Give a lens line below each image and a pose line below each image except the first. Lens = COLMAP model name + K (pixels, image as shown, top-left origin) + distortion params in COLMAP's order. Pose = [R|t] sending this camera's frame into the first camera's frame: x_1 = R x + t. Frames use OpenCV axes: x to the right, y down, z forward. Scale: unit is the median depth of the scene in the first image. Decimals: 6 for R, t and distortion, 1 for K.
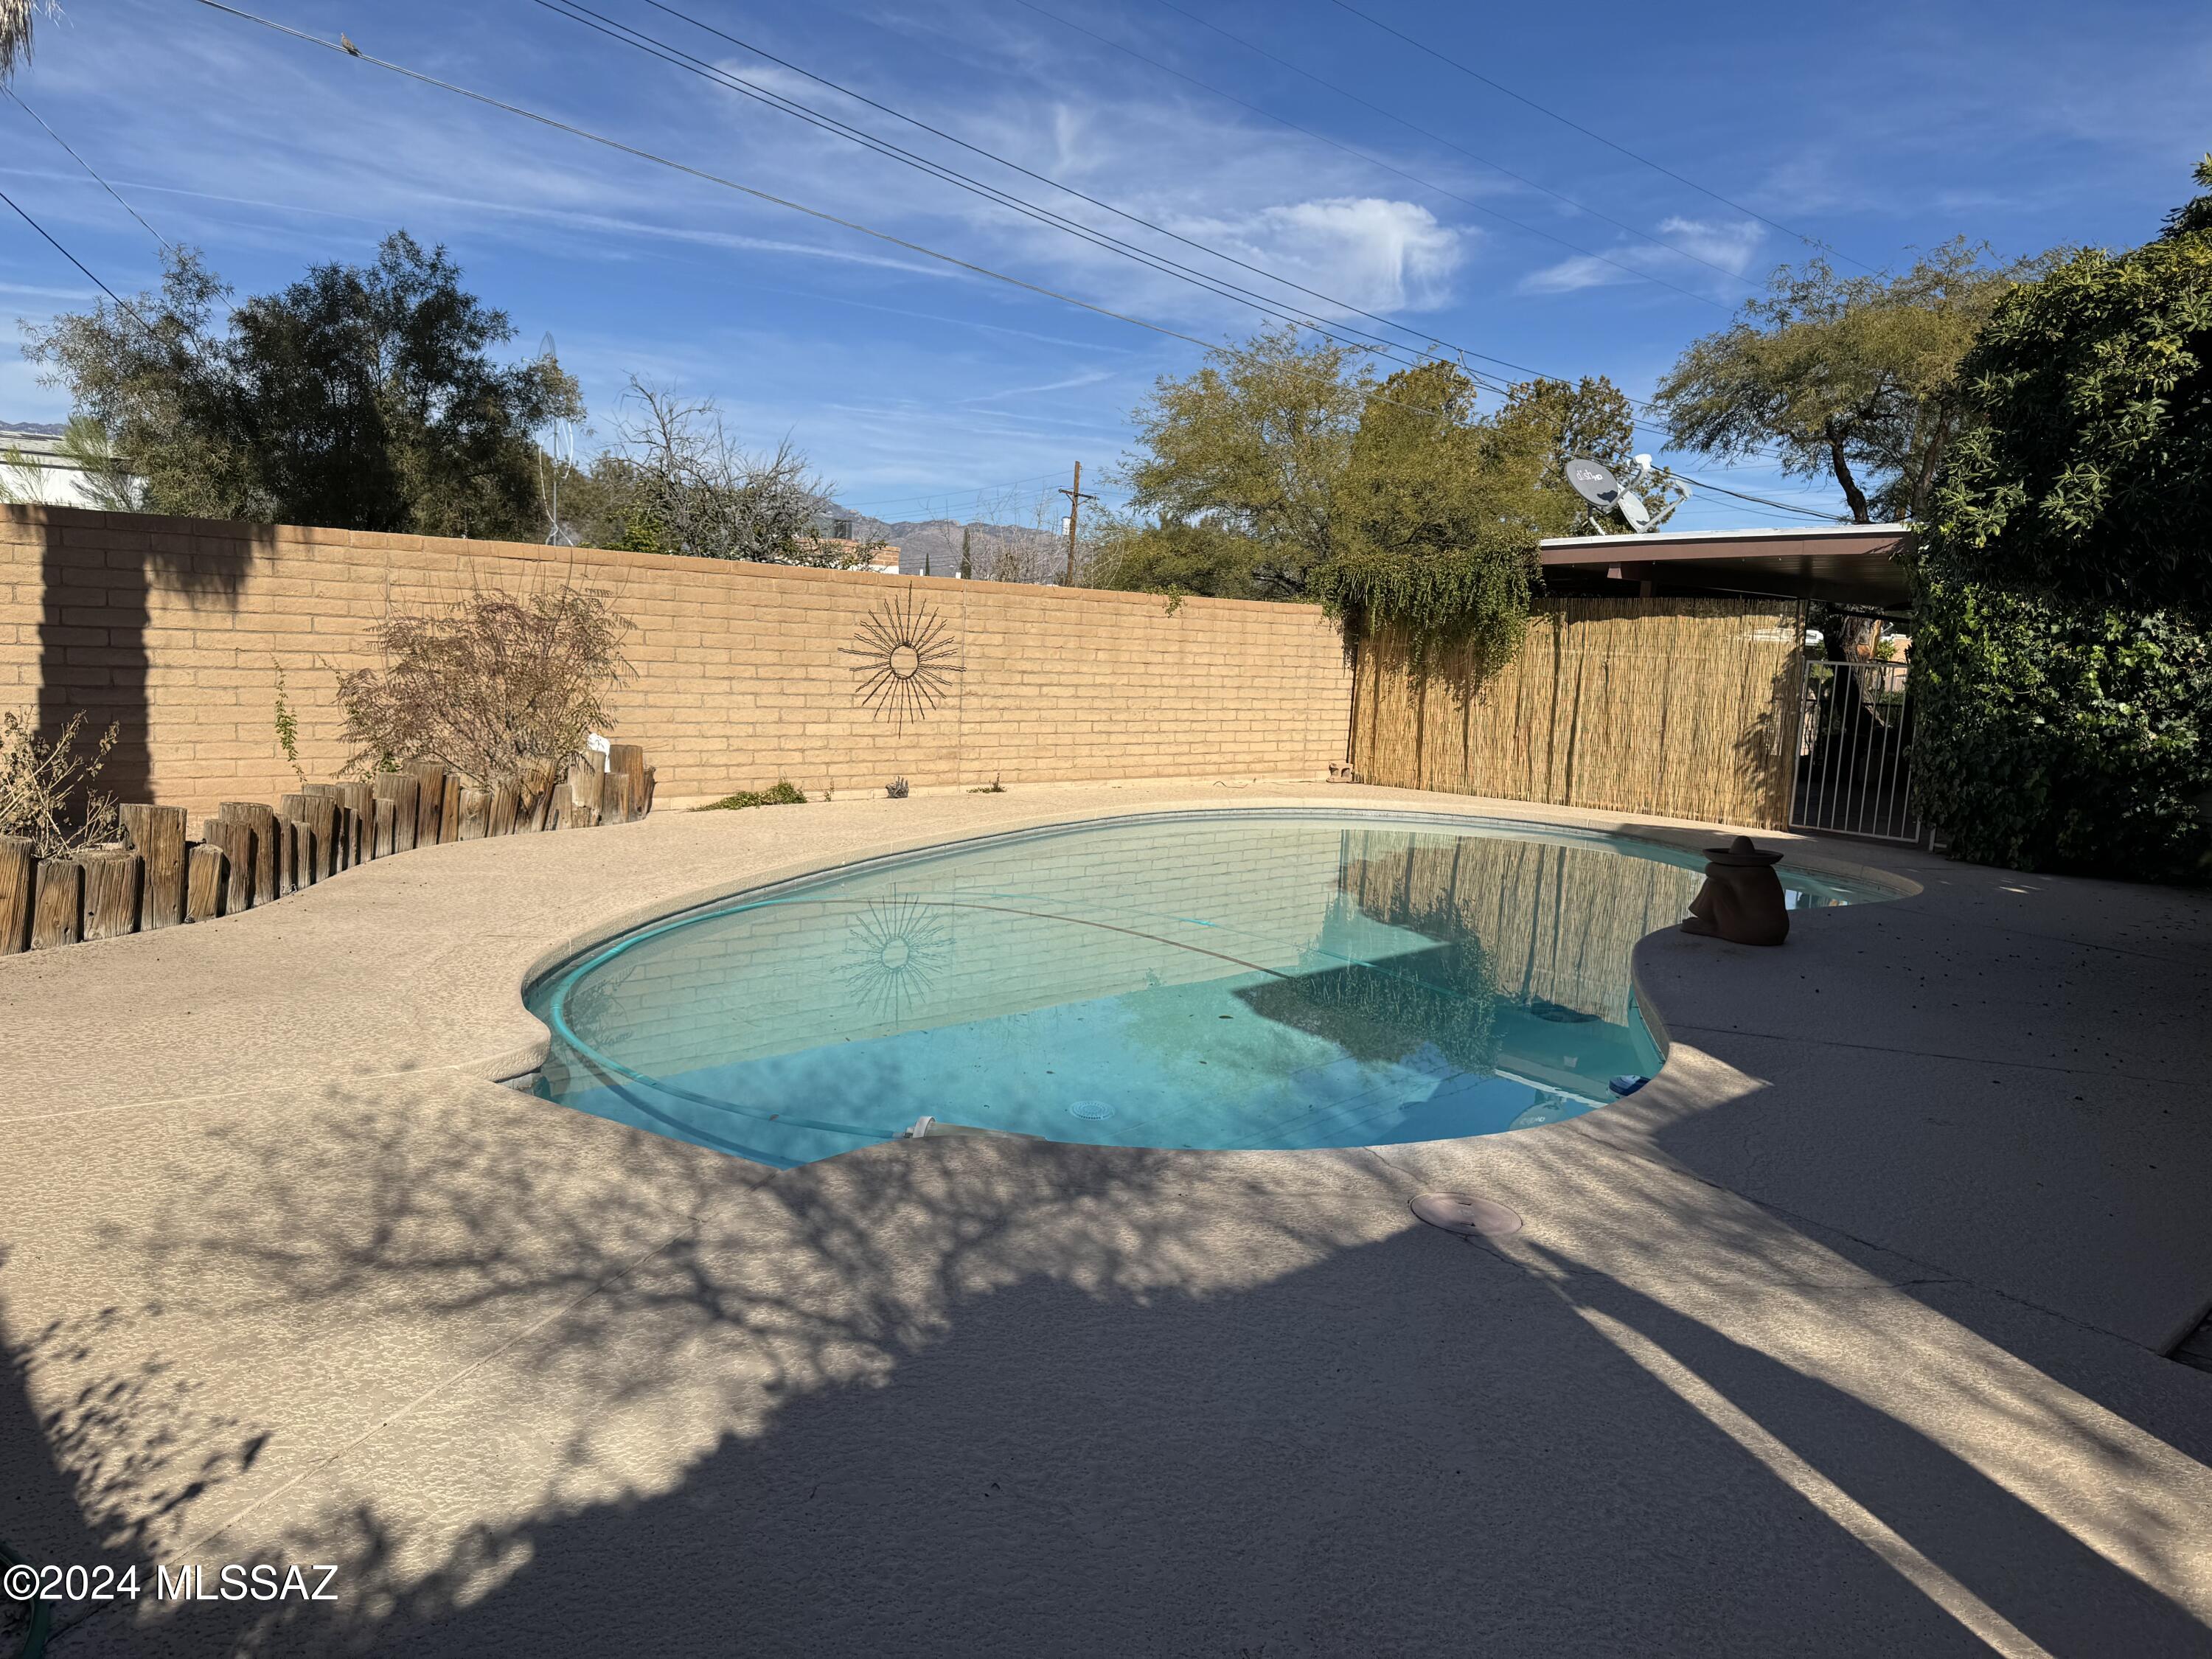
lens RADIAL K [[1578.8, 0, 1117.5], [0, 1578.8, 831.2], [0, 0, 1]] dist [0.072360, -0.075834]
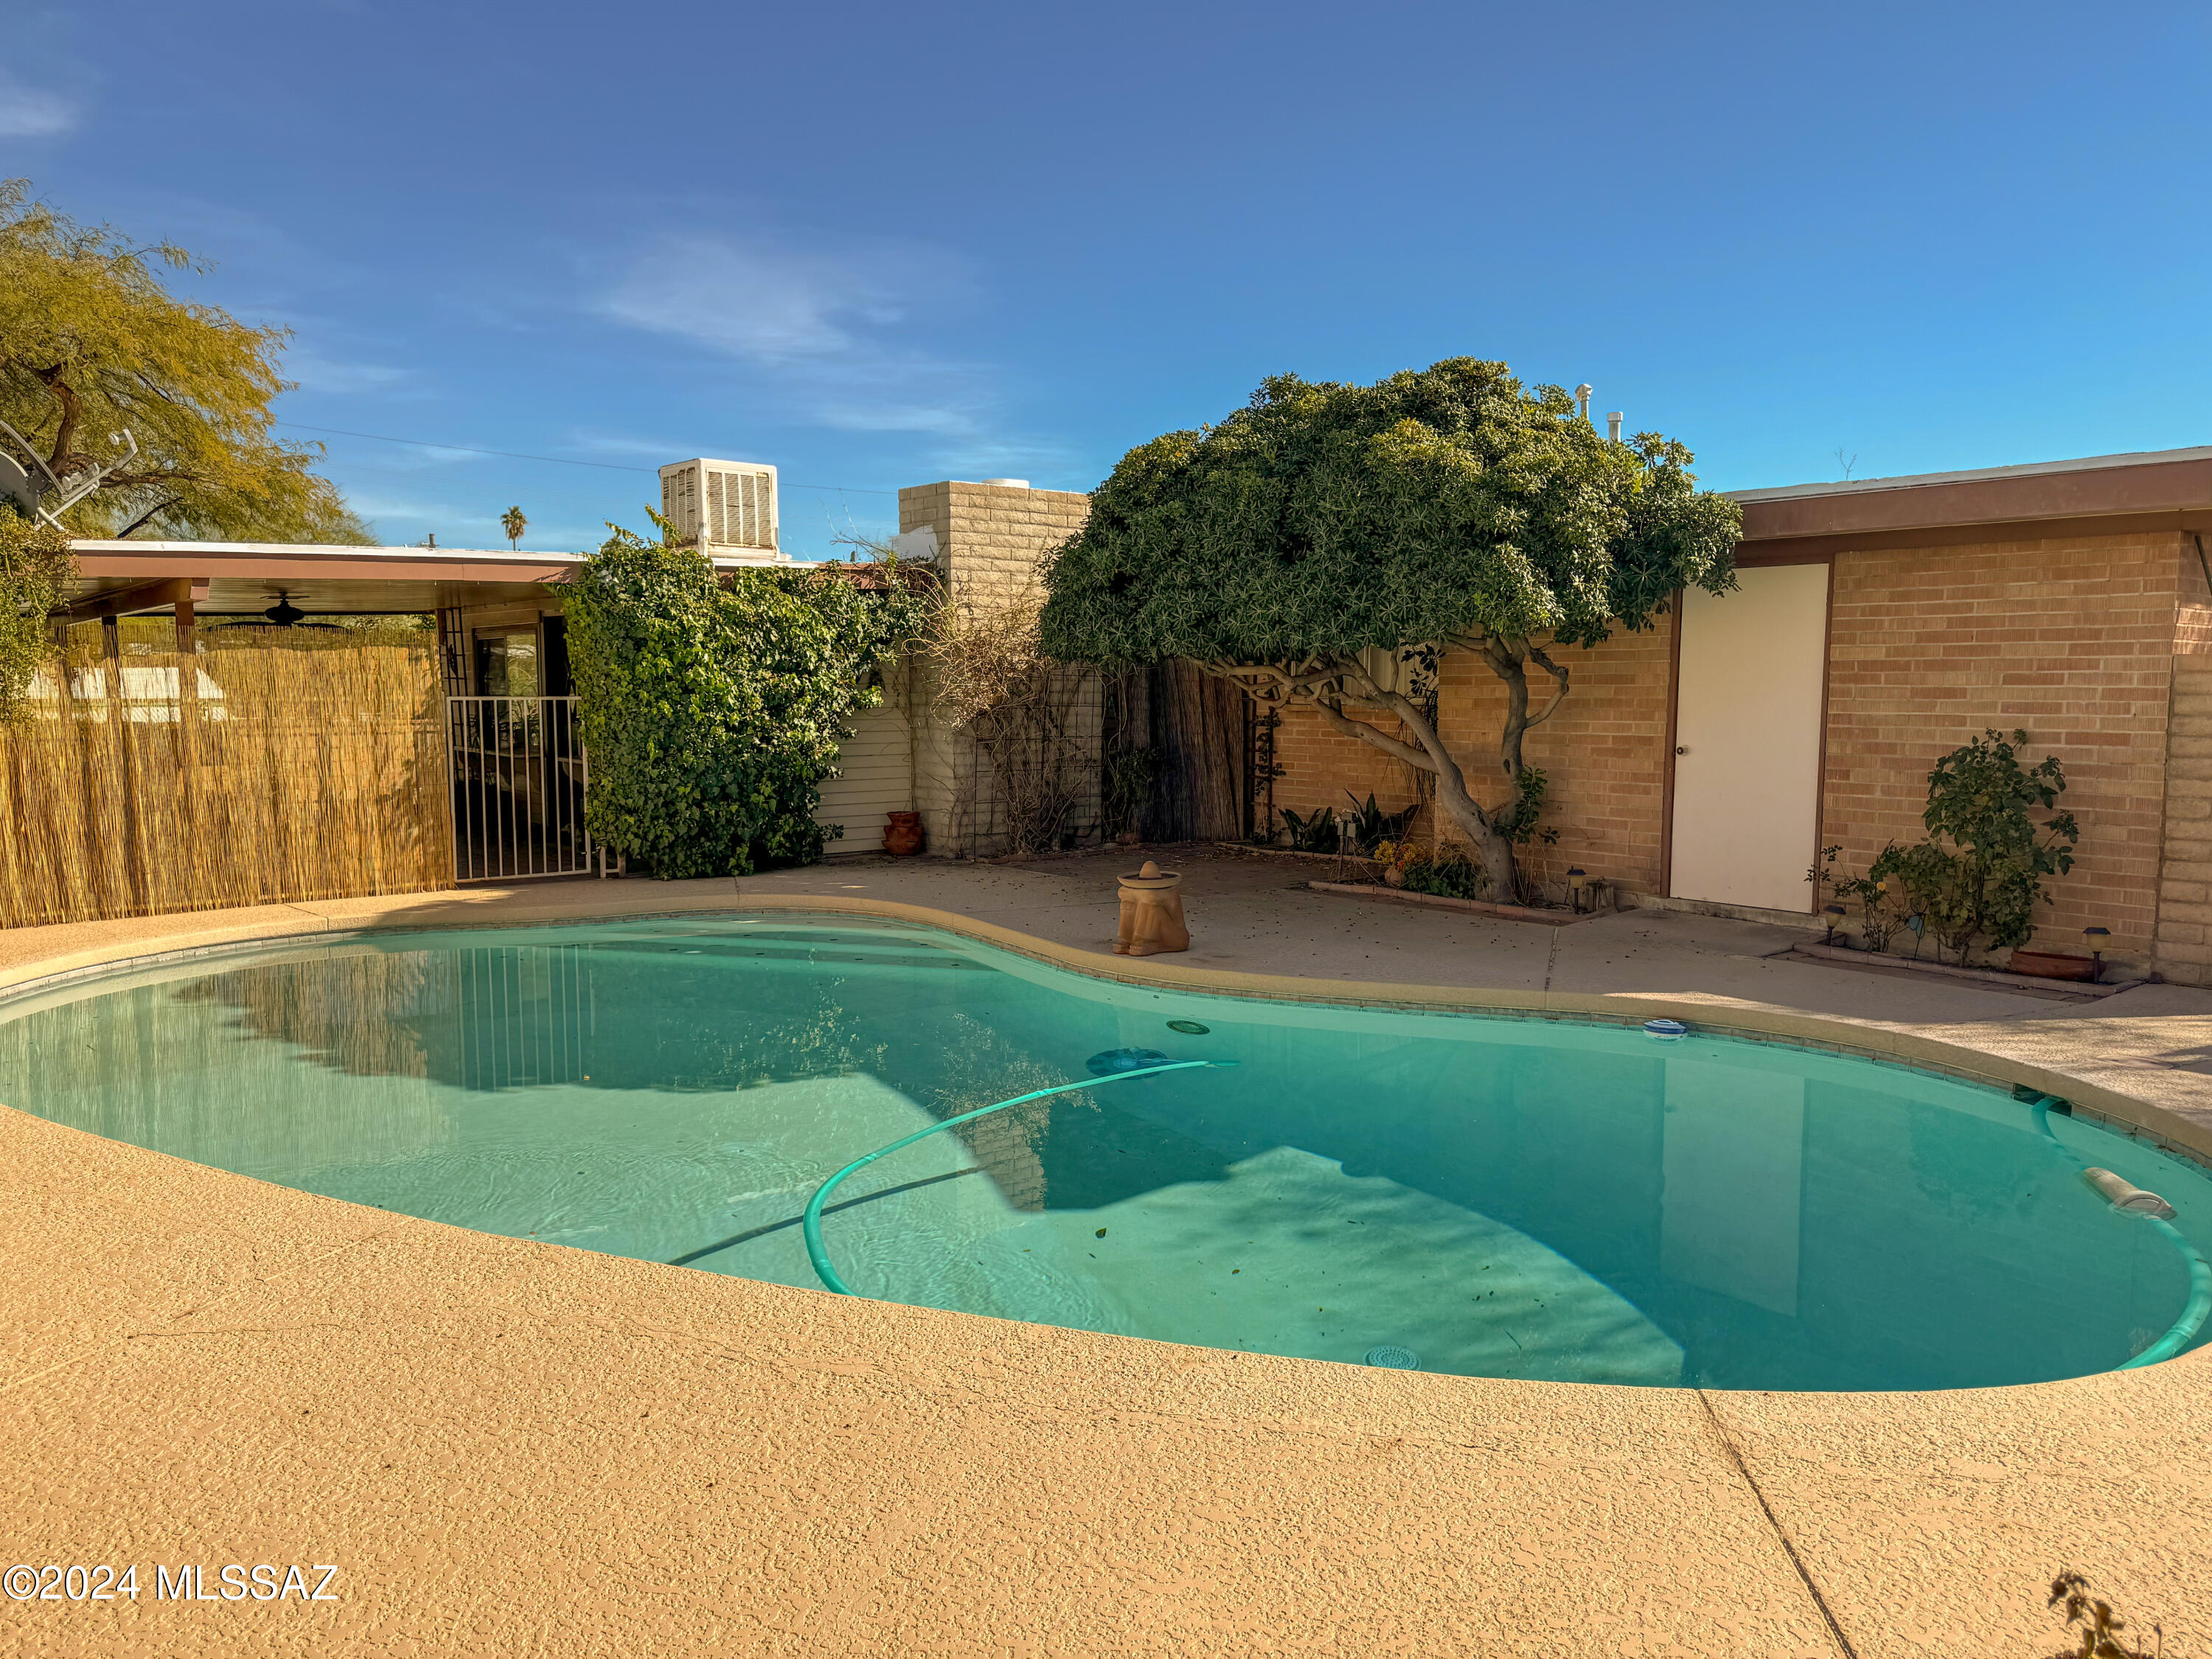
lens RADIAL K [[1578.8, 0, 1105.7], [0, 1578.8, 833.1], [0, 0, 1]] dist [0.072360, -0.075834]
pose [[0.069702, -0.141377, 0.987499, -0.465606], [0.132116, 0.982495, 0.131335, -0.107635], [-0.988781, 0.121310, 0.087160, 0.605993]]
